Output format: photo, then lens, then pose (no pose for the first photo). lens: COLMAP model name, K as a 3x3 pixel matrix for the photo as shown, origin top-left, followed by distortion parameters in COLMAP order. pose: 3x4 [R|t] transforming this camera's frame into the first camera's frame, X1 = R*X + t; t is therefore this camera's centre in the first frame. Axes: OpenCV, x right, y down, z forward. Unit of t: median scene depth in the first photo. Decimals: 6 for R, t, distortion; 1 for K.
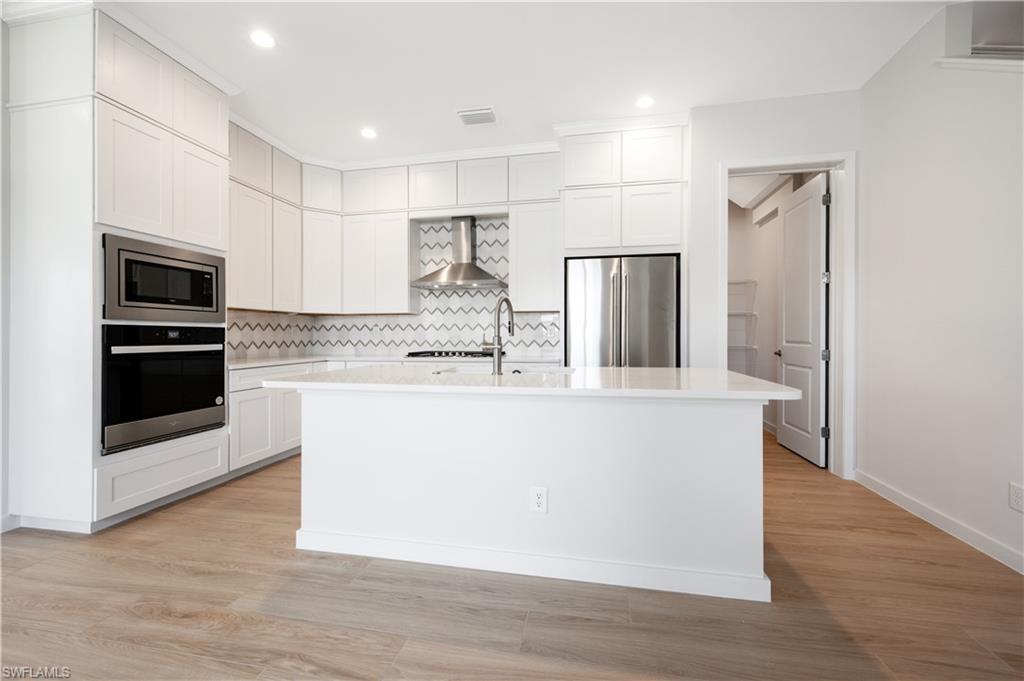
lens RADIAL K [[416.1, 0, 507.6], [0, 416.1, 342.6], [0, 0, 1]] dist [0.000450, 0.000429]
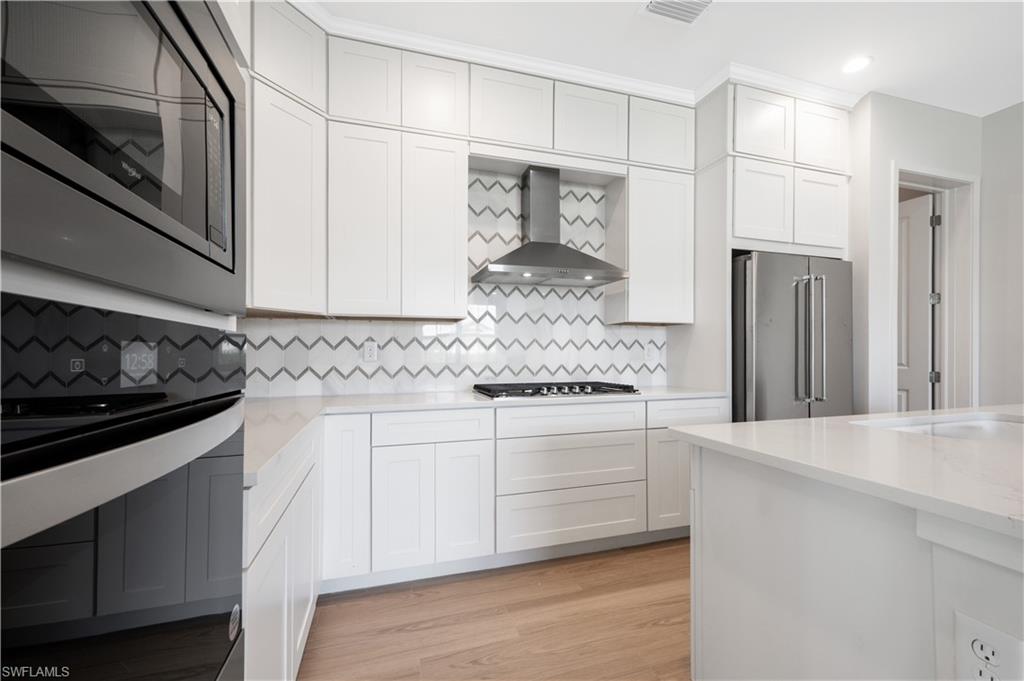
lens RADIAL K [[430.1, 0, 512.0], [0, 430.1, 340.5], [0, 0, 1]] dist [0.001329, 0.000065]
pose [[0.870354, 0.014198, 0.492222, -0.581962], [0.007793, 0.999062, -0.042596, -0.019807], [-0.492365, 0.040909, 0.869427, 0.571566]]
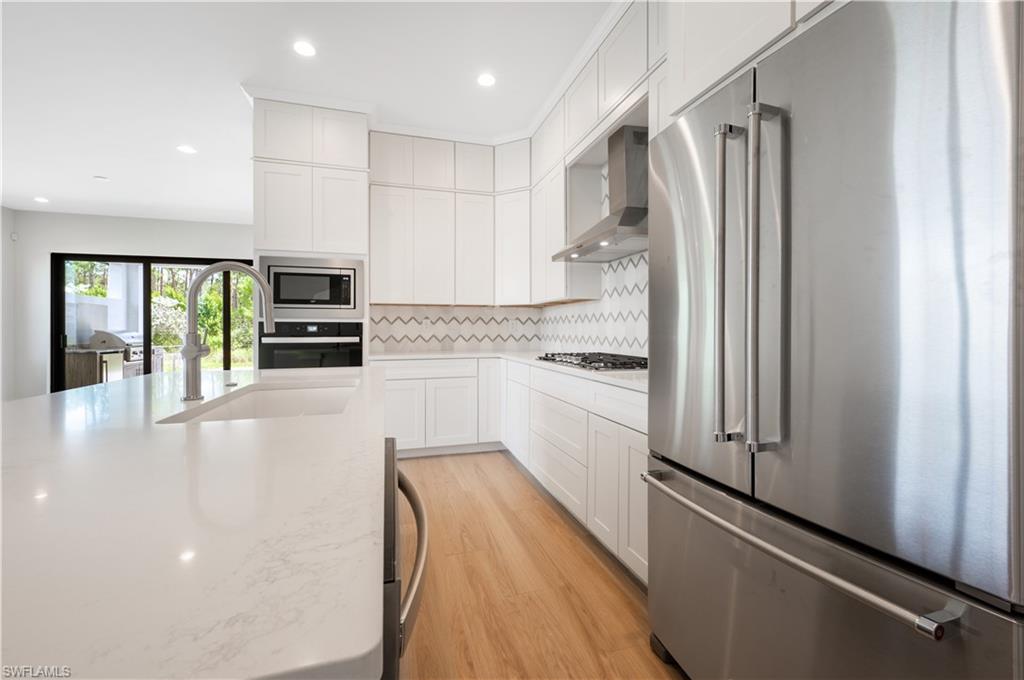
lens RADIAL K [[430.1, 0, 512.0], [0, 430.1, 340.0], [0, 0, 1]] dist [0.001329, 0.000065]
pose [[0.468336, 0.024377, -0.883214, 0.464578], [-0.015150, 0.999694, 0.019558, -0.014777], [0.883421, 0.004221, 0.468562, 0.700551]]
